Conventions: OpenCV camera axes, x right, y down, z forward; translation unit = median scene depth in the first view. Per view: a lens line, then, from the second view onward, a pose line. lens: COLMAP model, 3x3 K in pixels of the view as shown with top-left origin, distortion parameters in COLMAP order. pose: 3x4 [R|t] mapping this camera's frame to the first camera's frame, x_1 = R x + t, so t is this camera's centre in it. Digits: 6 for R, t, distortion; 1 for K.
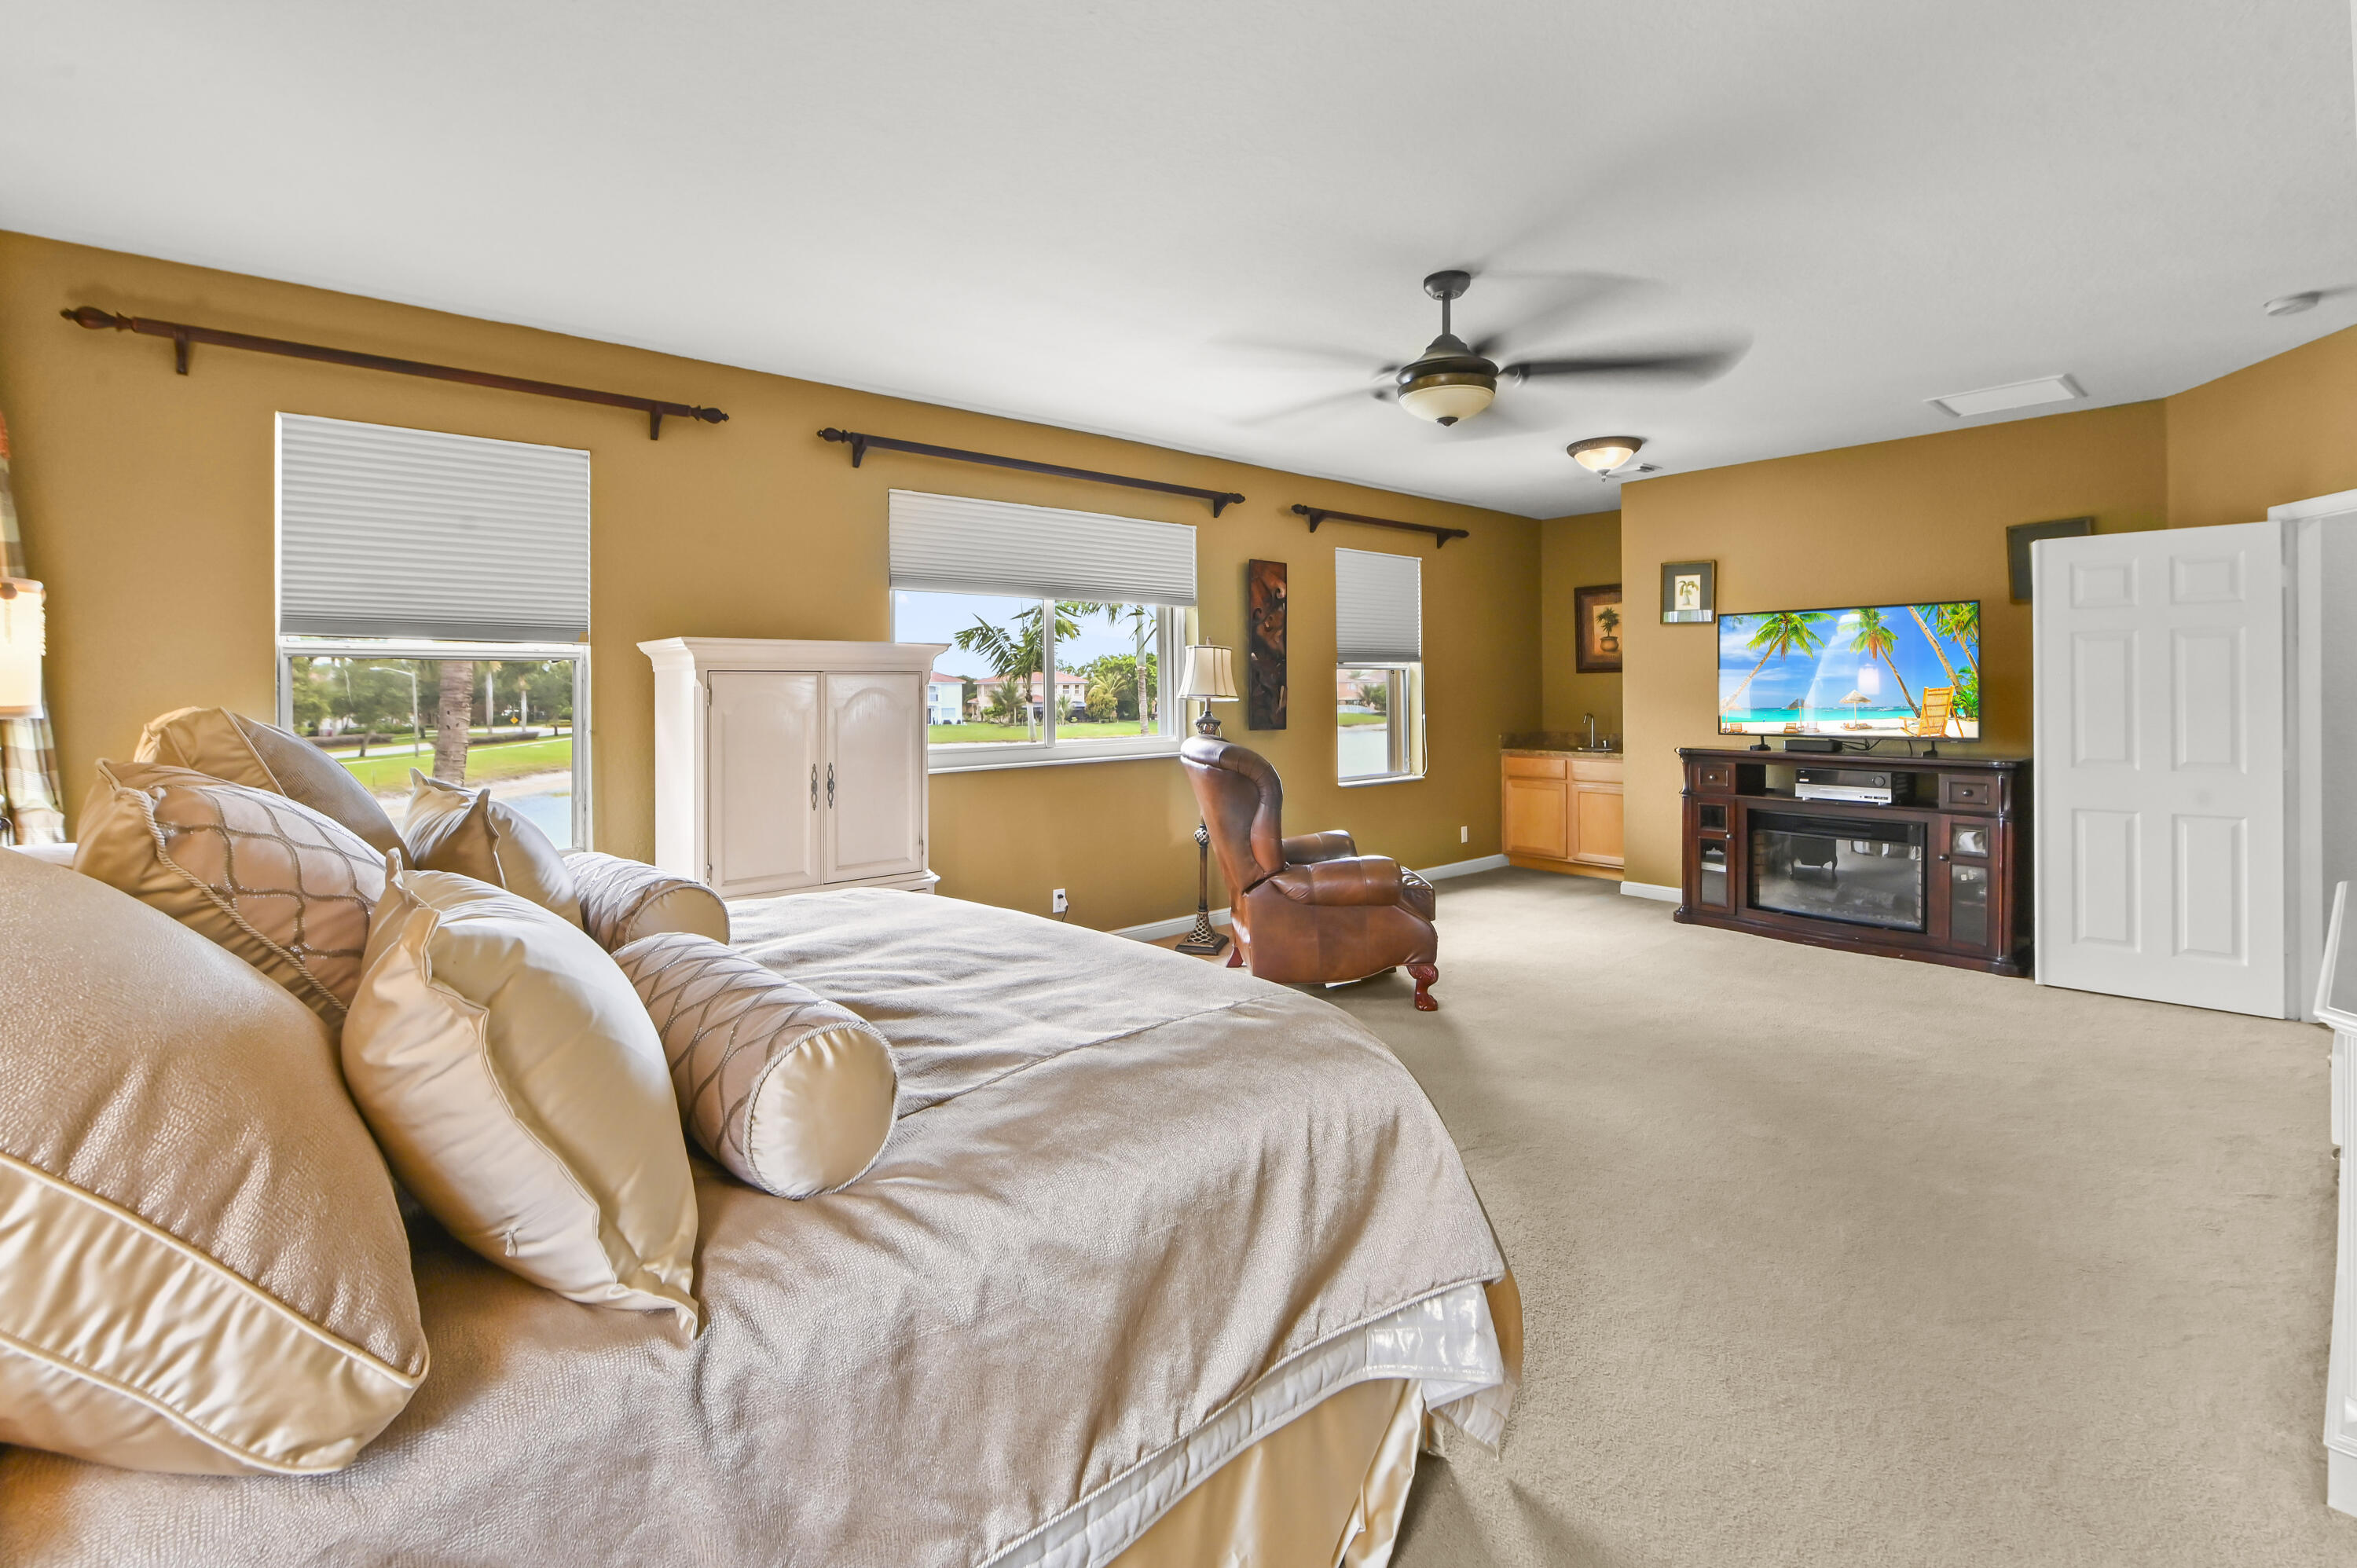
lens RADIAL K [[1050.1, 0, 1182.2], [0, 1050.1, 684.8], [0, 0, 1]] dist [0.000350, 0.000105]
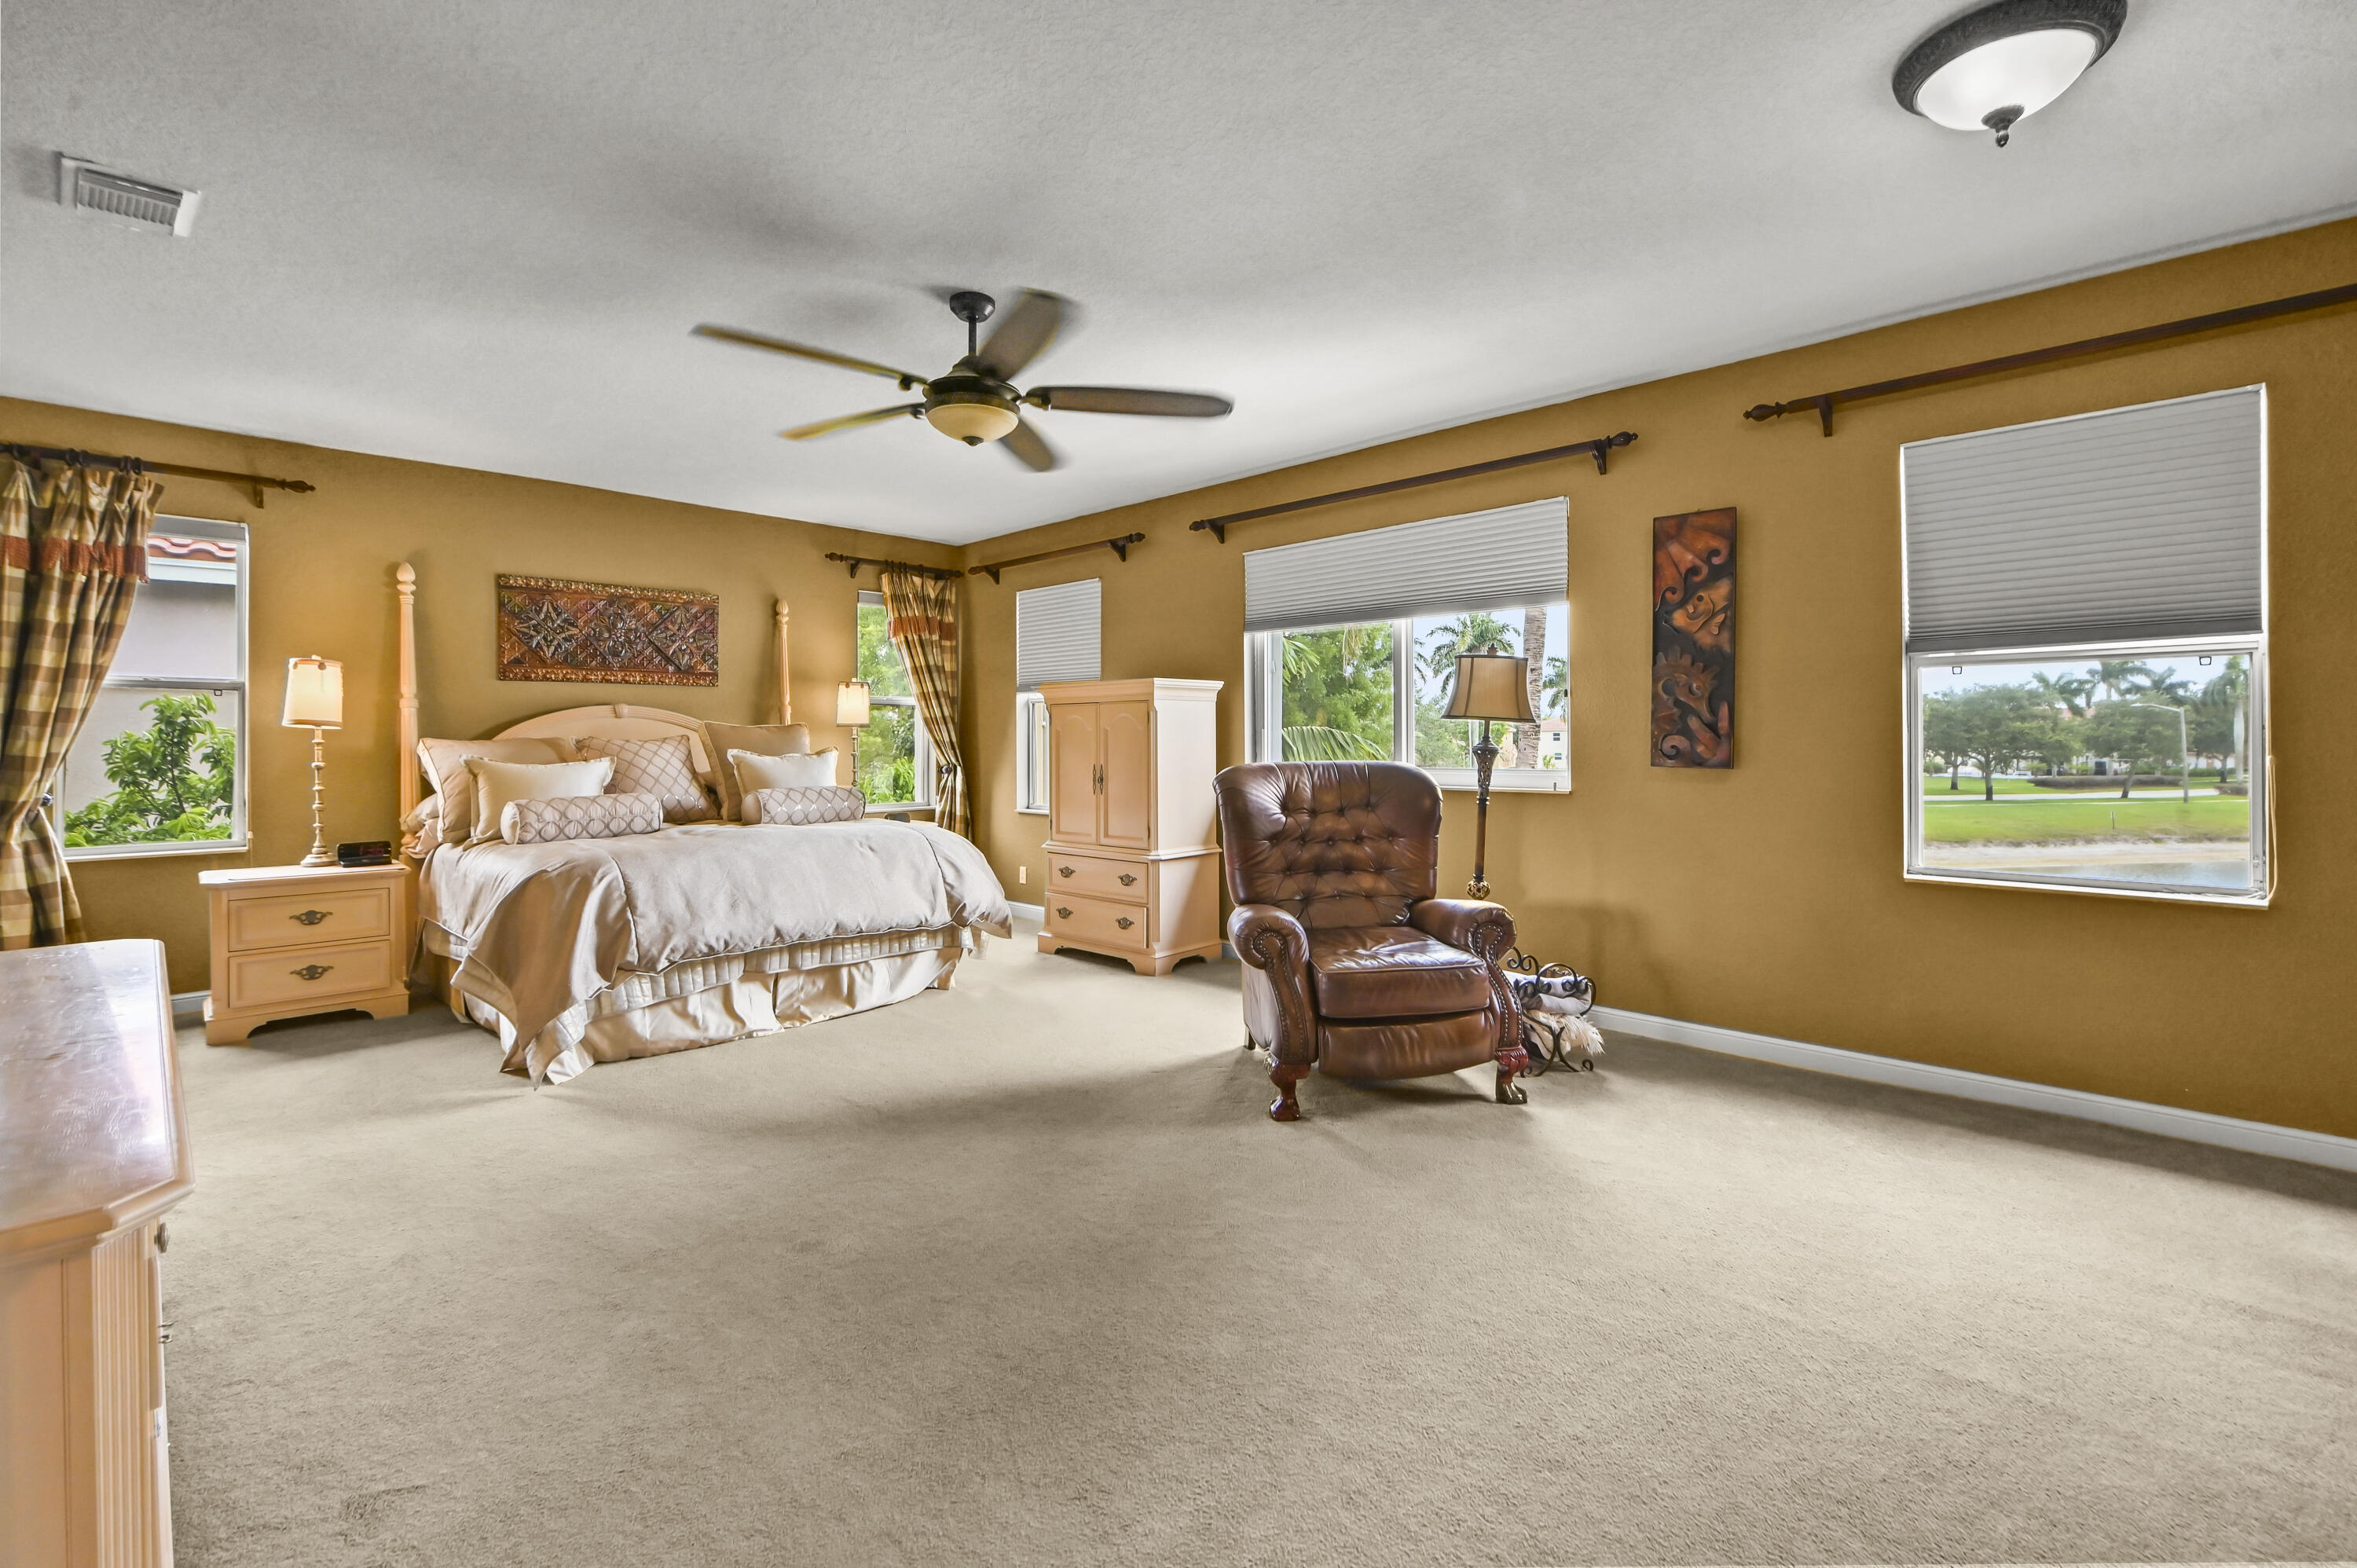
lens RADIAL K [[1050.1, 0, 1190.6], [0, 1050.1, 730.8], [0, 0, 1]] dist [0.000350, 0.000105]
pose [[0.069022, 0.000000, -0.997615, 0.733532], [0.005339, 0.999986, 0.000369, 0.017711], [0.997601, -0.005352, 0.069021, 0.651977]]
